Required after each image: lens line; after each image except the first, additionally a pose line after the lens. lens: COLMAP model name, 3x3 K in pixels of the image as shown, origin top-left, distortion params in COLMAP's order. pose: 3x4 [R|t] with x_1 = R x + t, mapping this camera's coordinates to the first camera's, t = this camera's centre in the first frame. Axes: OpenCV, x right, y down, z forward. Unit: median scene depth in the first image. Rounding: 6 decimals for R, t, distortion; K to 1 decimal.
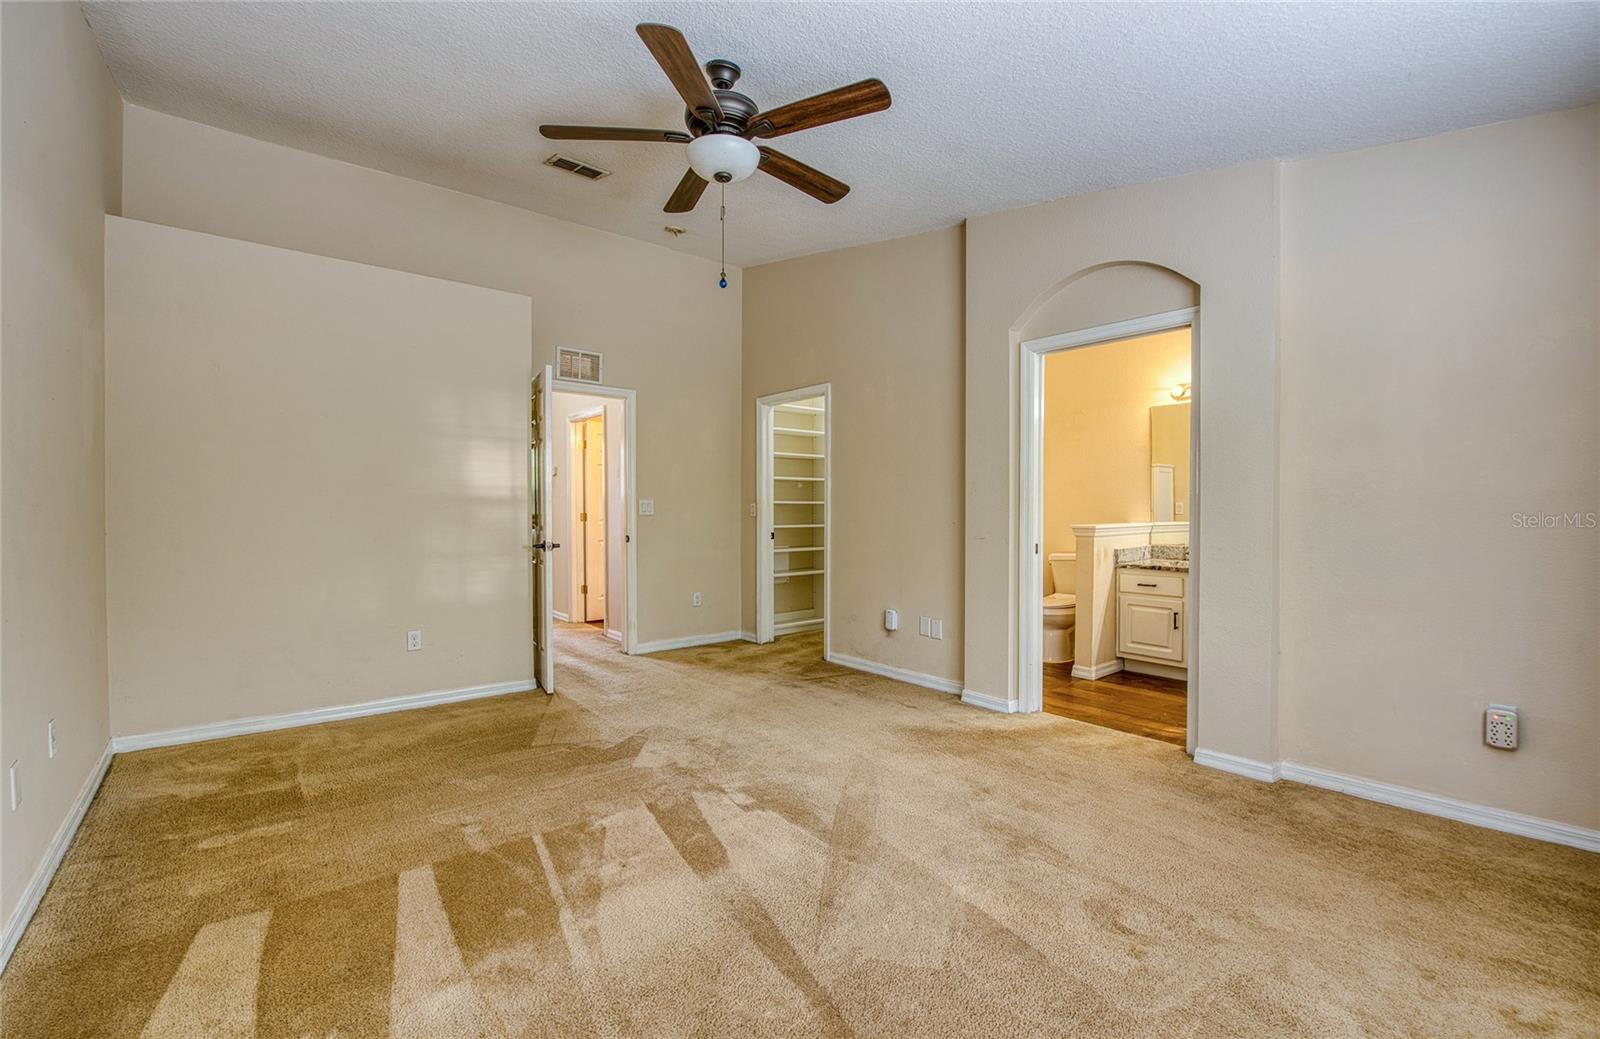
lens RADIAL K [[681.9, 0, 800.0], [0, 681.9, 519.5], [0, 0, 1]] dist [-0.022754, -0.000345]
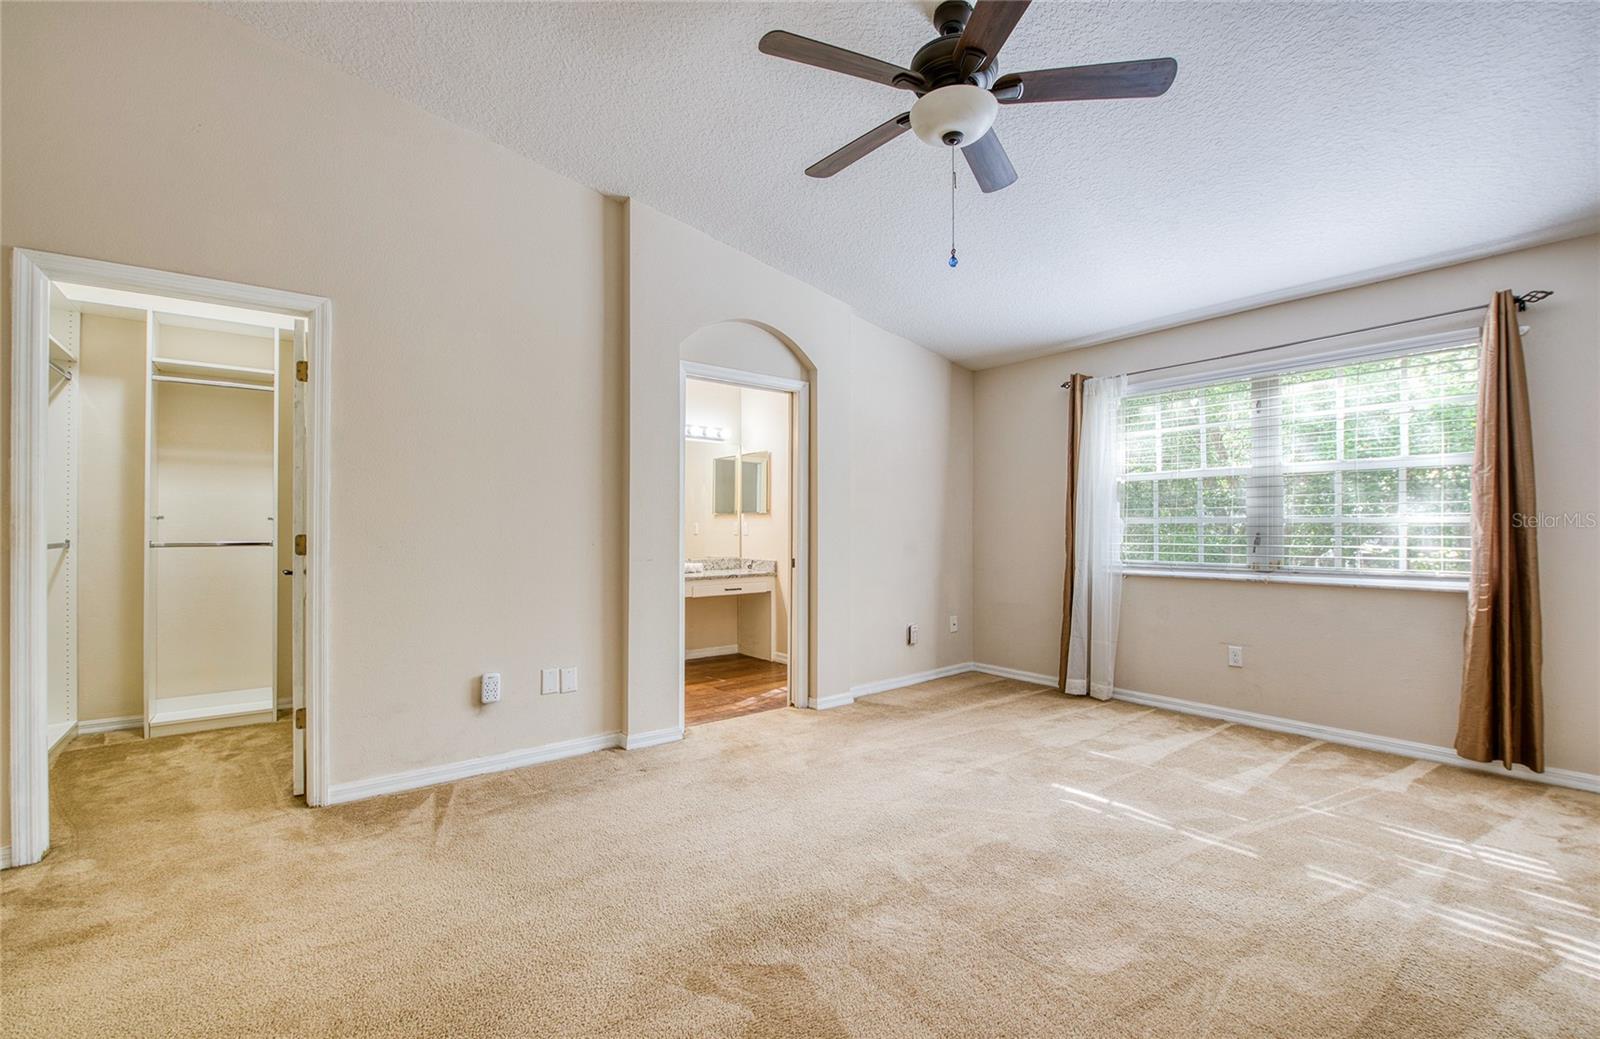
lens RADIAL K [[681.9, 0, 800.0], [0, 681.9, 519.5], [0, 0, 1]] dist [-0.022754, -0.000345]
pose [[0.023313, 0.014846, 0.999618, -0.757435], [0.019295, 0.999697, -0.015298, -0.010111], [-0.999542, 0.019644, 0.023019, 0.922890]]
